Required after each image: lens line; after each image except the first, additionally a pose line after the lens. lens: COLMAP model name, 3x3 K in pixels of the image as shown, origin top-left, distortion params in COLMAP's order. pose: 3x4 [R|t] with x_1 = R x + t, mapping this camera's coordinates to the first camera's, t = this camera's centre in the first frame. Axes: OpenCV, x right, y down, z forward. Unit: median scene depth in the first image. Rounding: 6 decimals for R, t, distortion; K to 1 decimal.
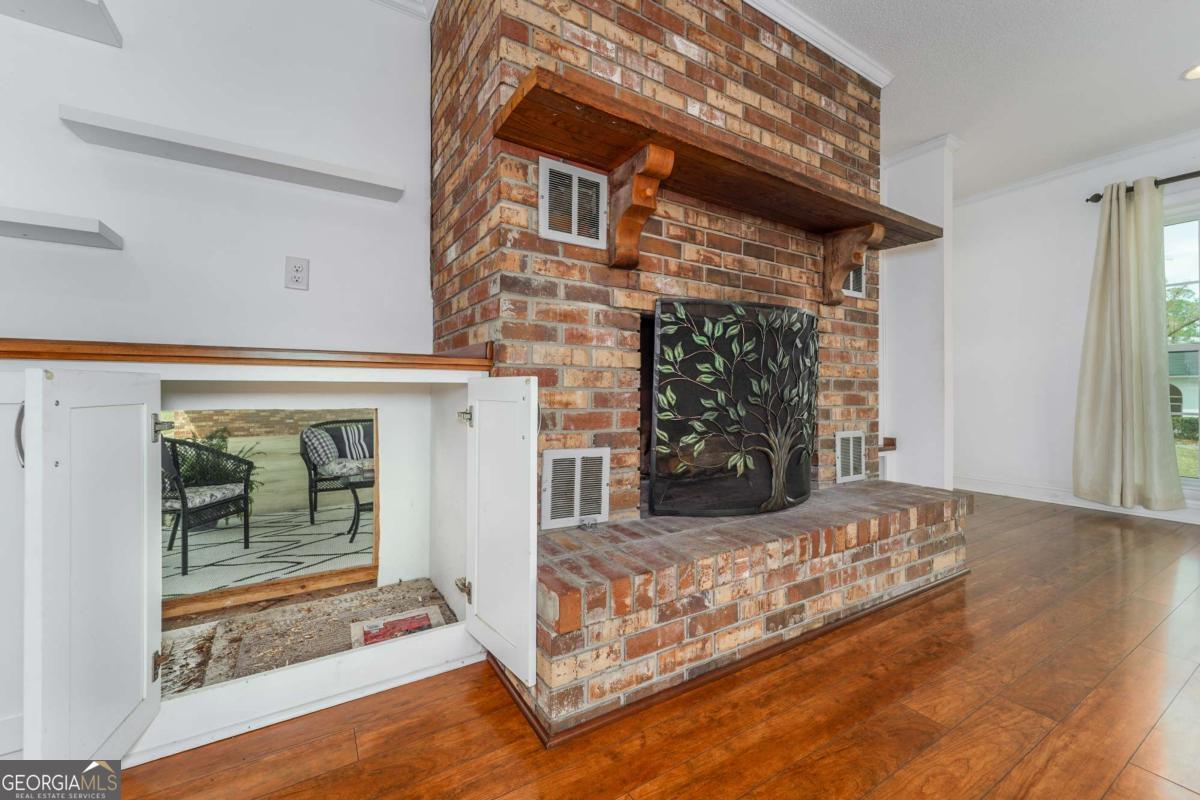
lens RADIAL K [[479.9, 0, 602.8], [0, 479.9, 392.4], [0, 0, 1]] dist [0.015447, -0.002381]
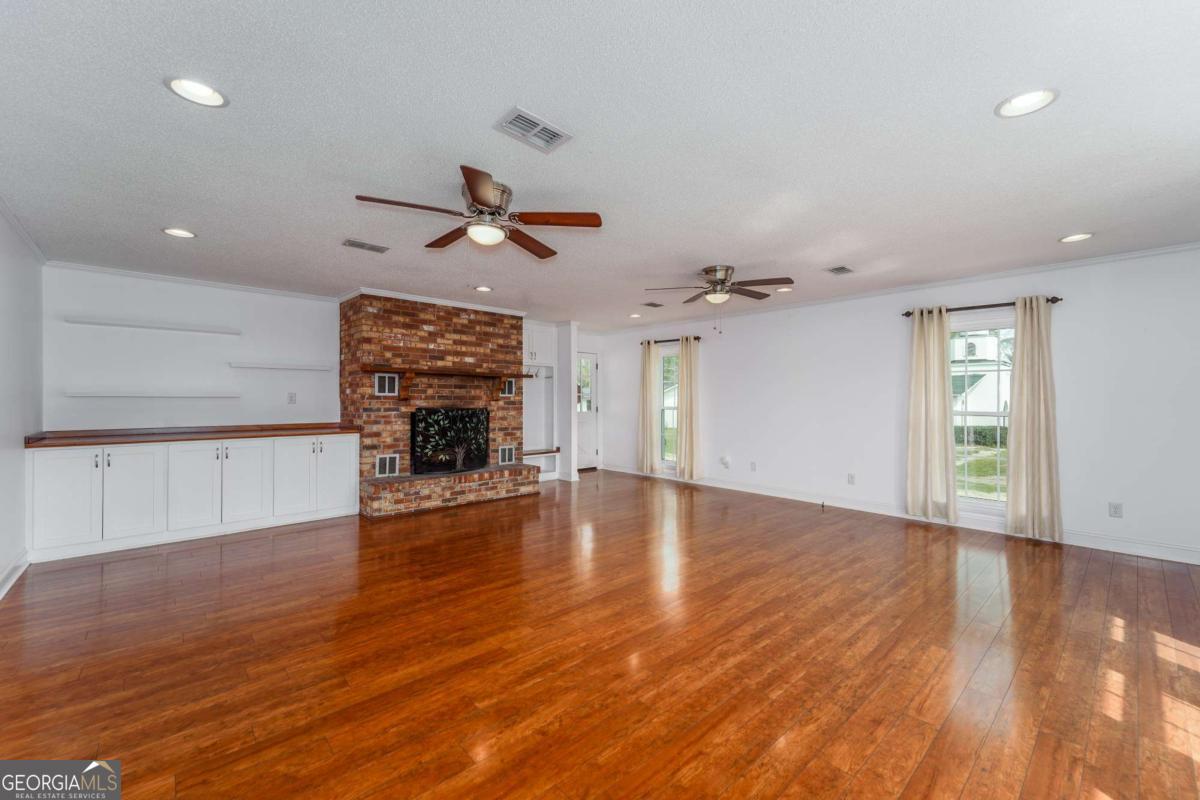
lens RADIAL K [[479.9, 0, 603.9], [0, 479.9, 394.0], [0, 0, 1]] dist [0.015447, -0.002381]
pose [[0.980288, -0.003481, 0.197542, 0.718901], [0.007086, 0.999821, -0.017546, -0.224757], [-0.197445, 0.018600, 0.980137, -2.470307]]
